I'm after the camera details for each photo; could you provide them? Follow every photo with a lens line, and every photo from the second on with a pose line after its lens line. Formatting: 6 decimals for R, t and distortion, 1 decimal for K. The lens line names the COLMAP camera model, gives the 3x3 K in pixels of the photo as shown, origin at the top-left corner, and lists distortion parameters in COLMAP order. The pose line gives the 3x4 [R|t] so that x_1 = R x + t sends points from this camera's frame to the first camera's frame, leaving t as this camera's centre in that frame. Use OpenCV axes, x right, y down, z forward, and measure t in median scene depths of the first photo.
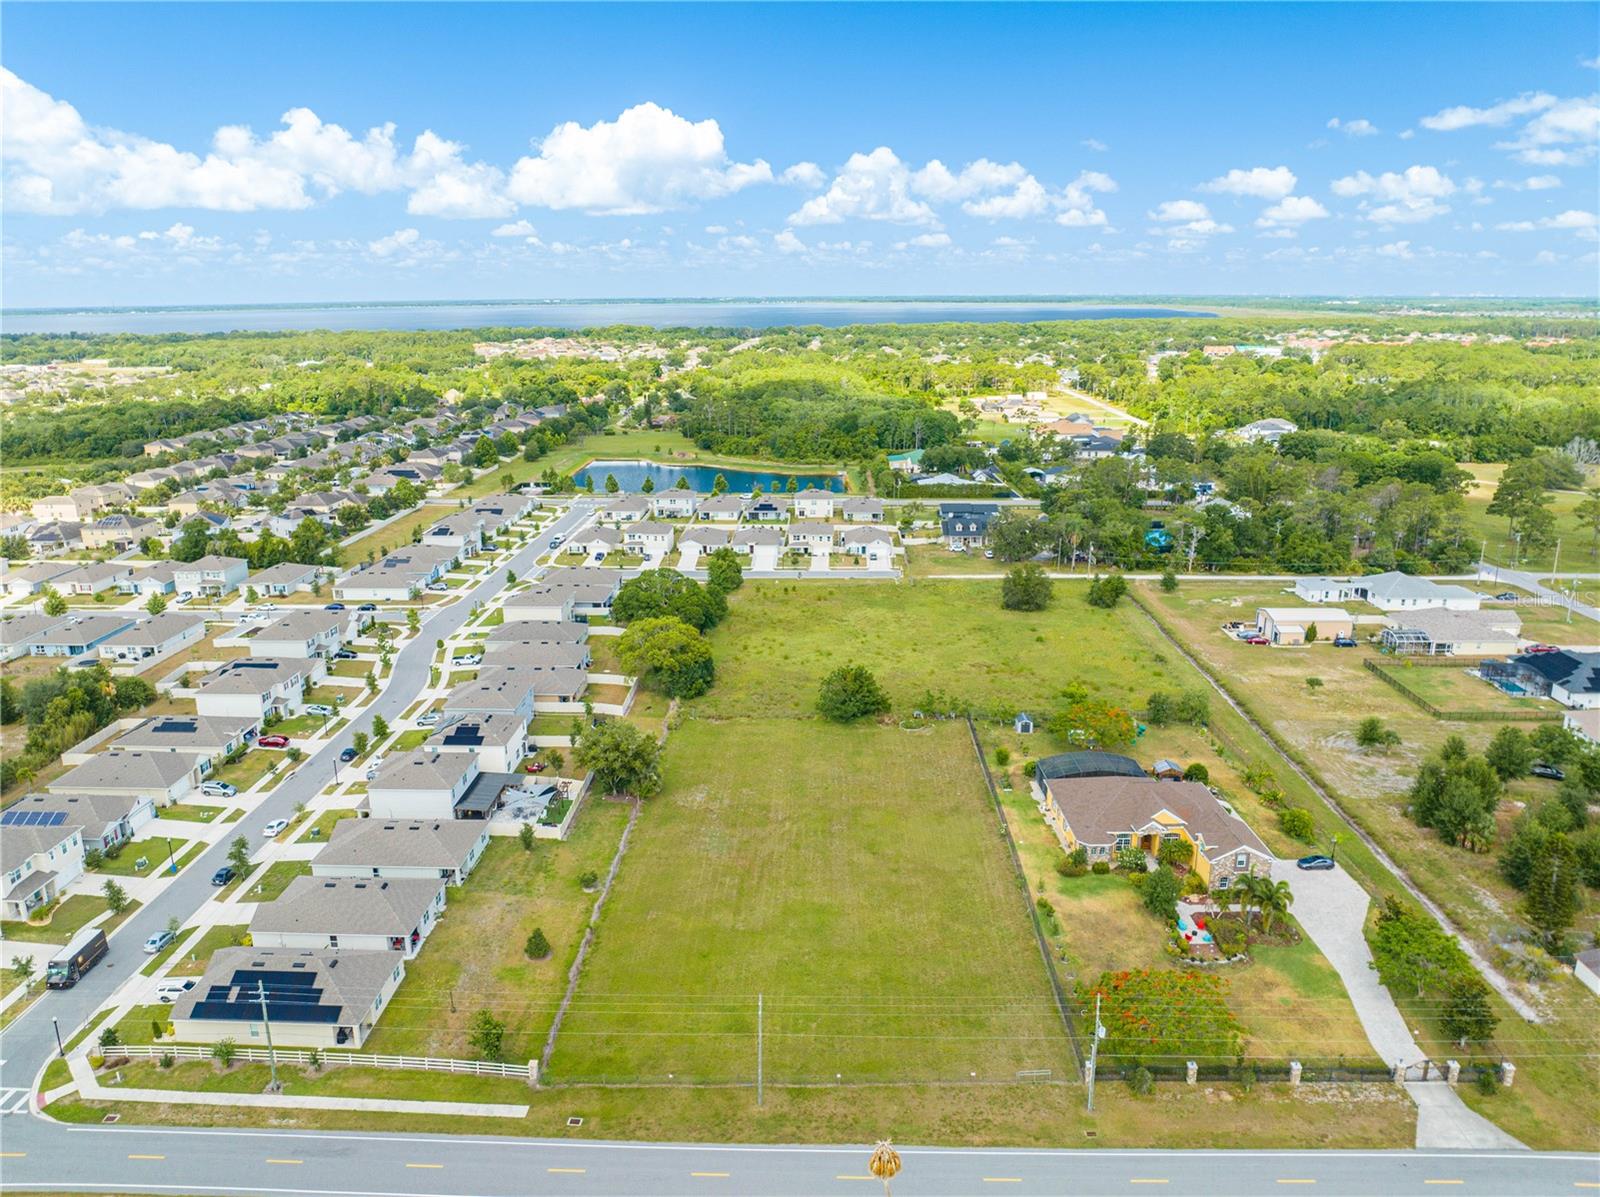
lens RADIAL K [[1123.5, 0, 792.7], [0, 1123.5, 613.1], [0, 0, 1]] dist [-0.042217, 0.013534]
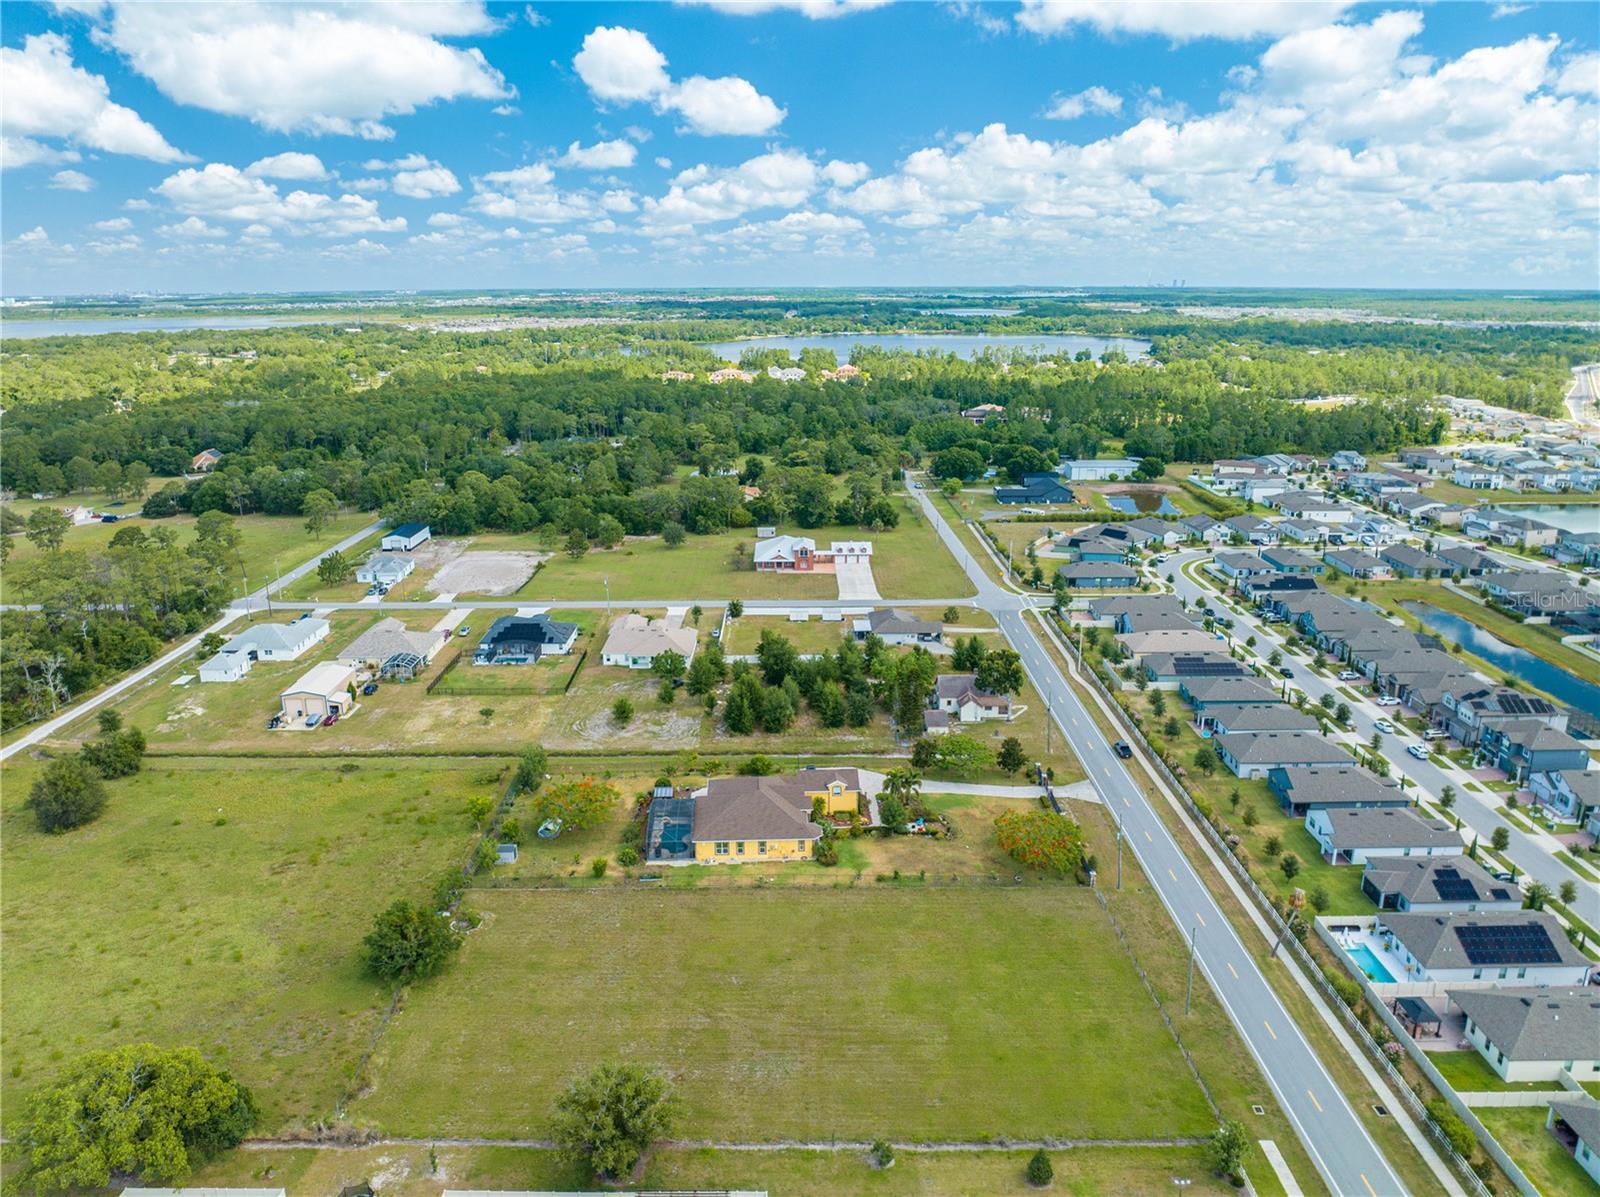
lens RADIAL K [[1130.0, 0, 792.3], [0, 1130.0, 591.1], [0, 0, 1]] dist [-0.047532, 0.021577]
pose [[-0.031632, -0.257575, 0.965740, -0.769723], [0.279465, 0.925407, 0.255971, -0.327147], [-0.959635, 0.277987, 0.042711, 0.823116]]
